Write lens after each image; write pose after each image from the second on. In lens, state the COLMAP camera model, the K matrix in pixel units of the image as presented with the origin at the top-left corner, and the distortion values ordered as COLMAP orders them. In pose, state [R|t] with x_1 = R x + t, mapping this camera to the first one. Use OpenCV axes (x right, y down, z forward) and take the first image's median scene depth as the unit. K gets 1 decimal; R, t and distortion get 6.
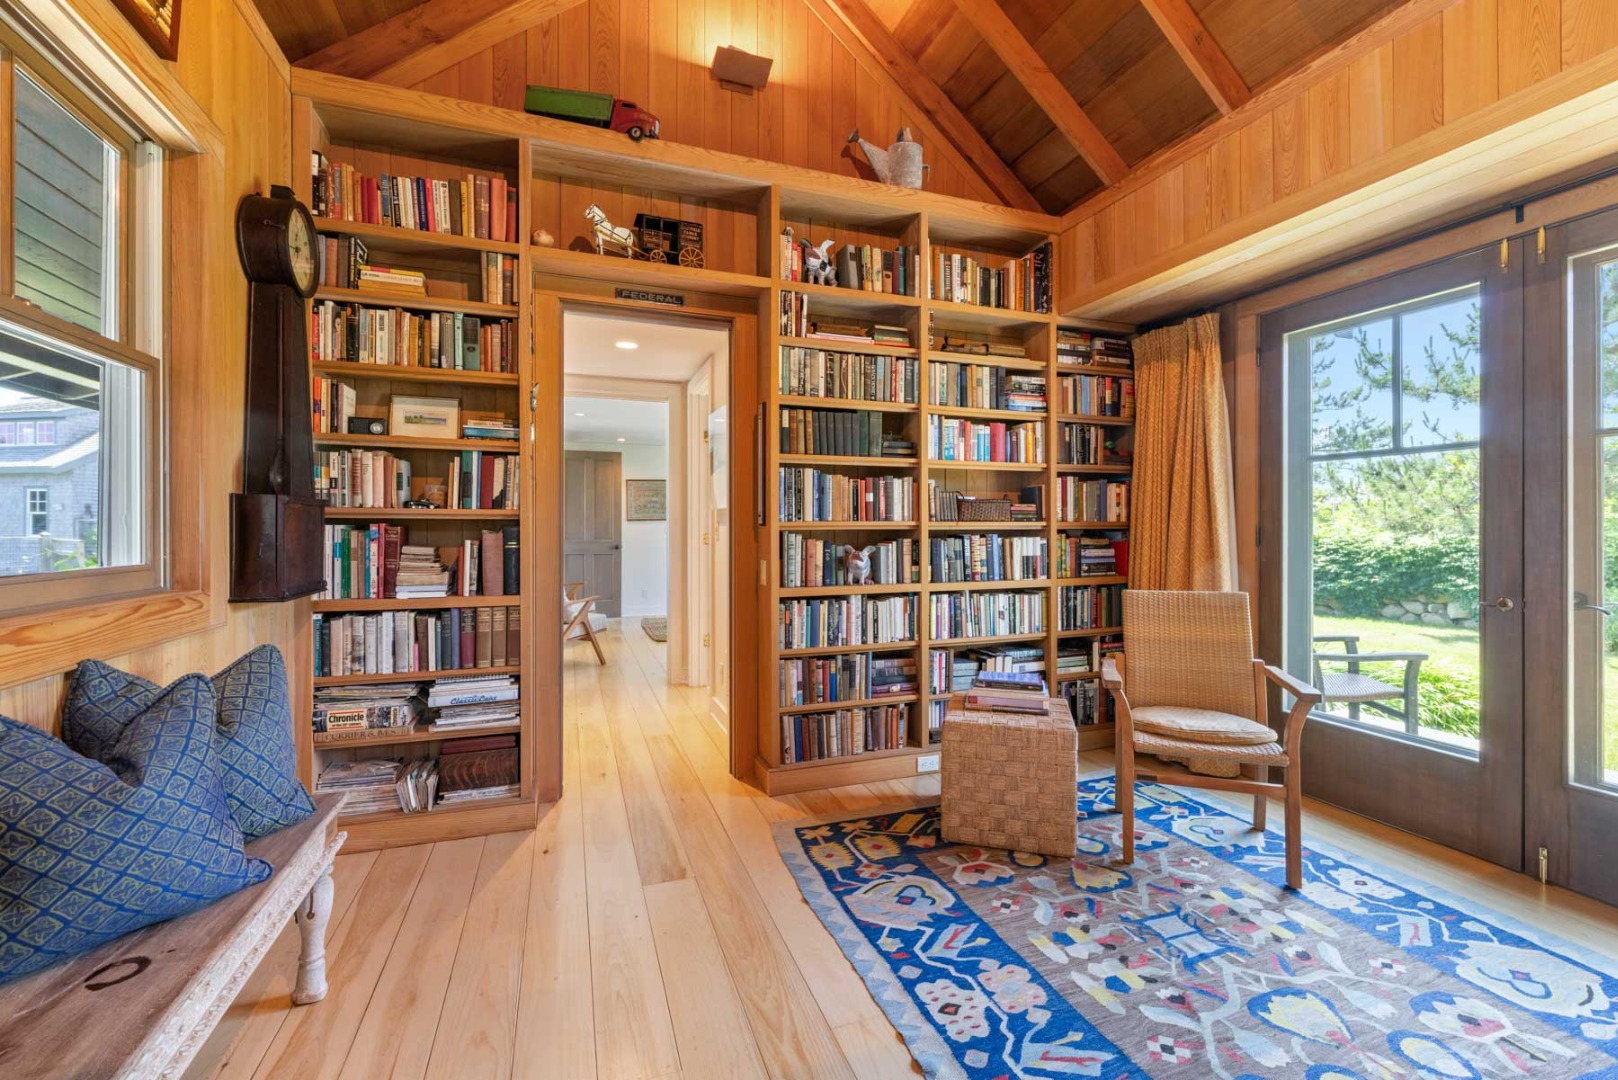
lens RADIAL K [[698.0, 0, 813.2], [0, 698.0, 533.2], [0, 0, 1]] dist [-0.000924, -0.000207]
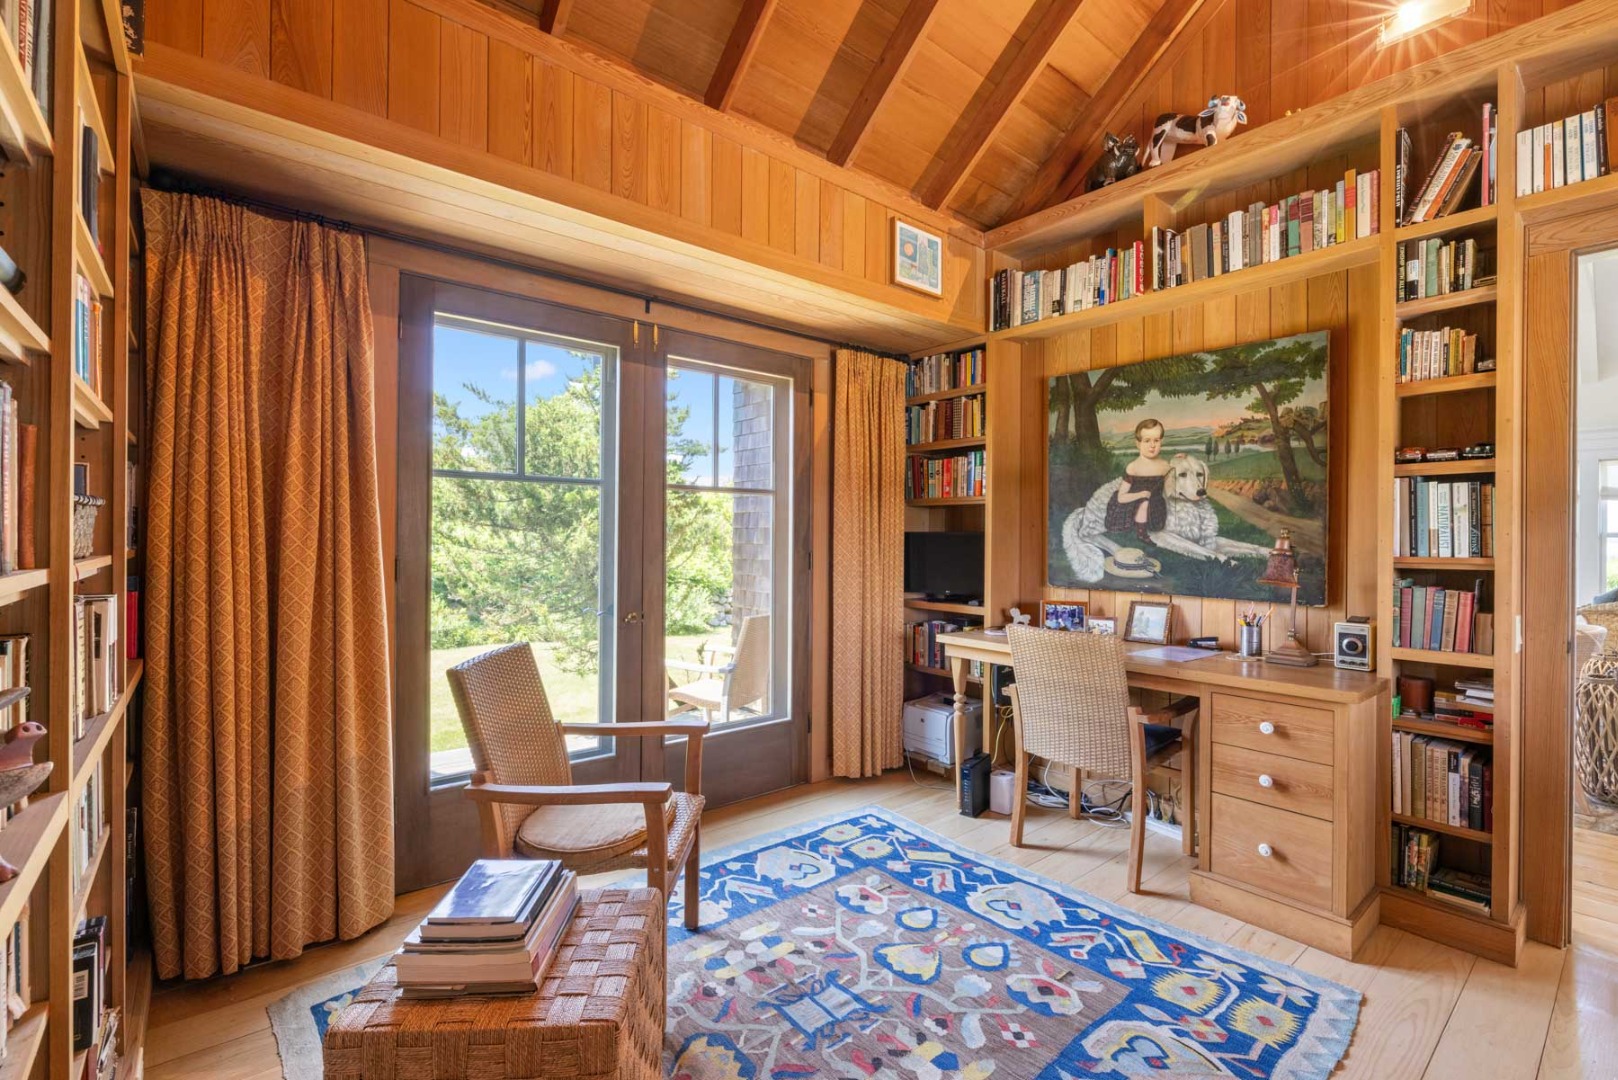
lens RADIAL K [[722.5, 0, 812.3], [0, 722.5, 537.5], [0, 0, 1]] dist [0.003691, 0.000231]
pose [[-0.346991, -0.005847, 0.937850, -0.369891], [-0.003980, 0.999981, 0.004762, -0.054735], [-0.937860, -0.002080, -0.347008, 1.359102]]
